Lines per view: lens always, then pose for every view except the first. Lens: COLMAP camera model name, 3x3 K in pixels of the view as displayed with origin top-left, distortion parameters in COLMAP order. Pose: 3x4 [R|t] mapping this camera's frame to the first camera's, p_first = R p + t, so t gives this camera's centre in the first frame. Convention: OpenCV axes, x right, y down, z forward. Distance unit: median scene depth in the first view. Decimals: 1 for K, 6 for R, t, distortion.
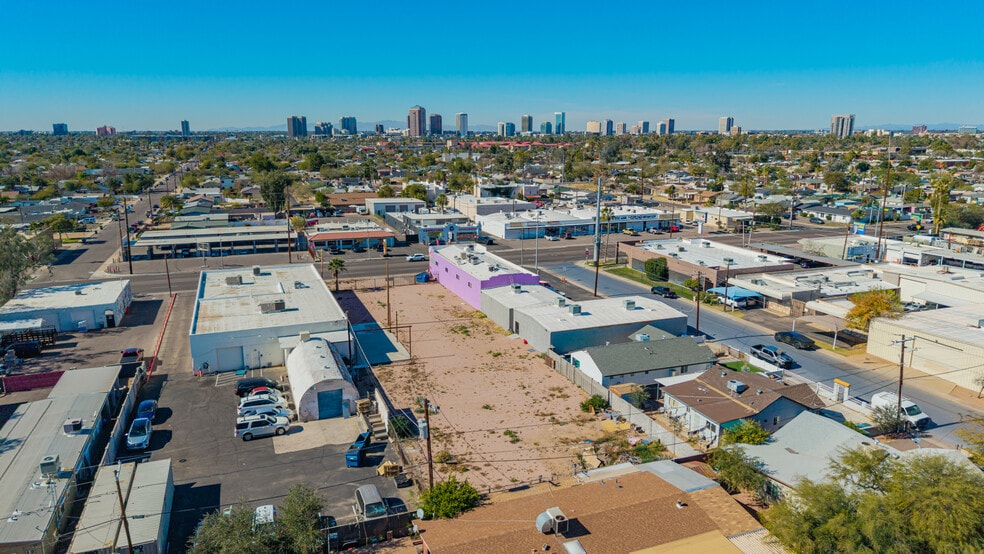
lens RADIAL K [[657.8, 0, 492.0], [0, 657.8, 277.0], [0, 0, 1]] dist [0.029912, -0.028576]
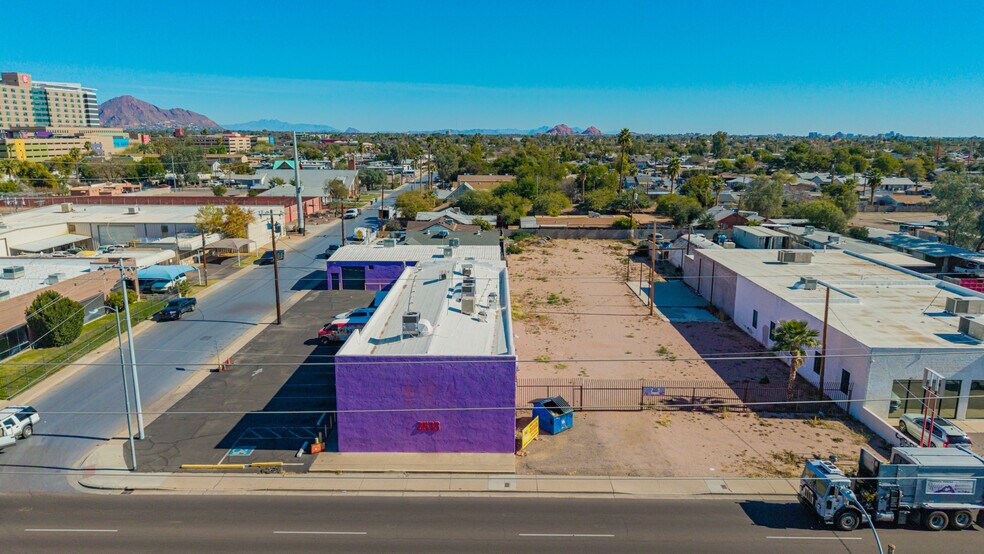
lens RADIAL K [[657.8, 0, 492.0], [0, 657.8, 277.0], [0, 0, 1]] dist [0.029912, -0.028576]
pose [[-0.929477, -0.082739, 0.359480, -0.279363], [0.074050, 0.912831, 0.401566, -0.290793], [-0.361370, 0.399866, -0.842329, 1.835308]]
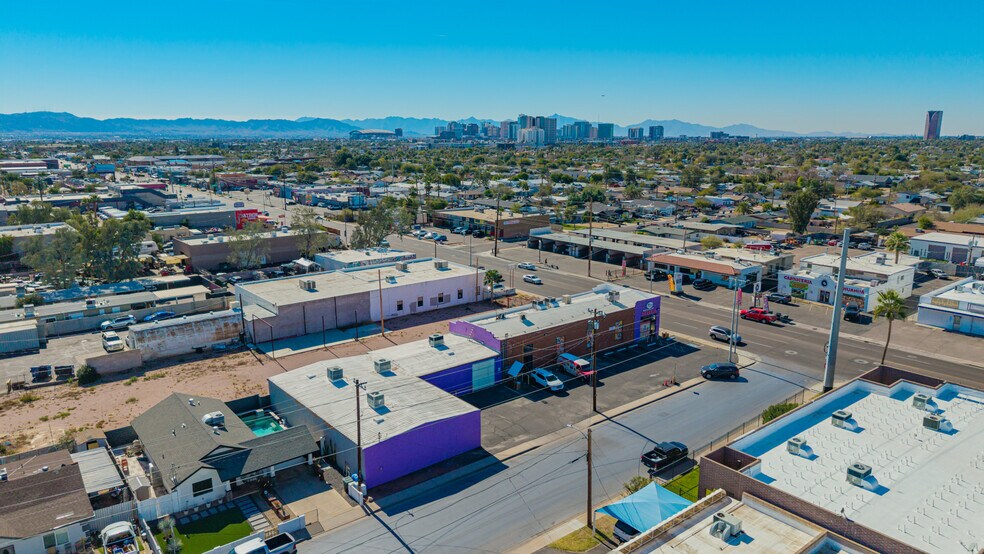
lens RADIAL K [[657.8, 0, 492.0], [0, 657.8, 277.0], [0, 0, 1]] dist [0.029912, -0.028576]
pose [[0.308326, 0.197415, -0.930571, 0.880888], [-0.204879, 0.969053, 0.137696, -0.202558], [0.928956, 0.148199, 0.339231, 0.903788]]
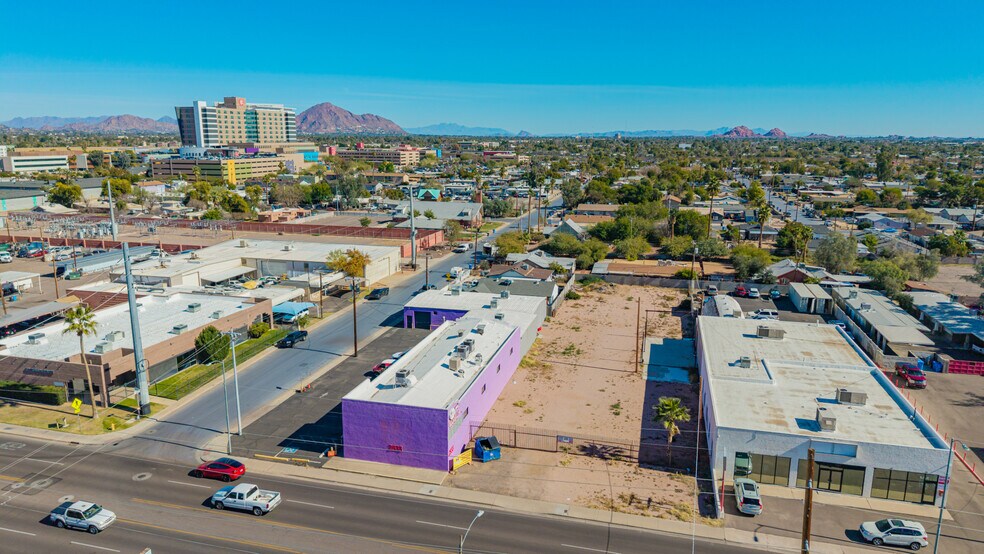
lens RADIAL K [[657.8, 0, 492.0], [0, 657.8, 277.0], [0, 0, 1]] dist [0.029912, -0.028576]
pose [[-0.808051, -0.127213, 0.575213, -0.546447], [0.122128, 0.919022, 0.374812, -0.438529], [-0.576314, 0.373117, -0.727080, 1.898611]]
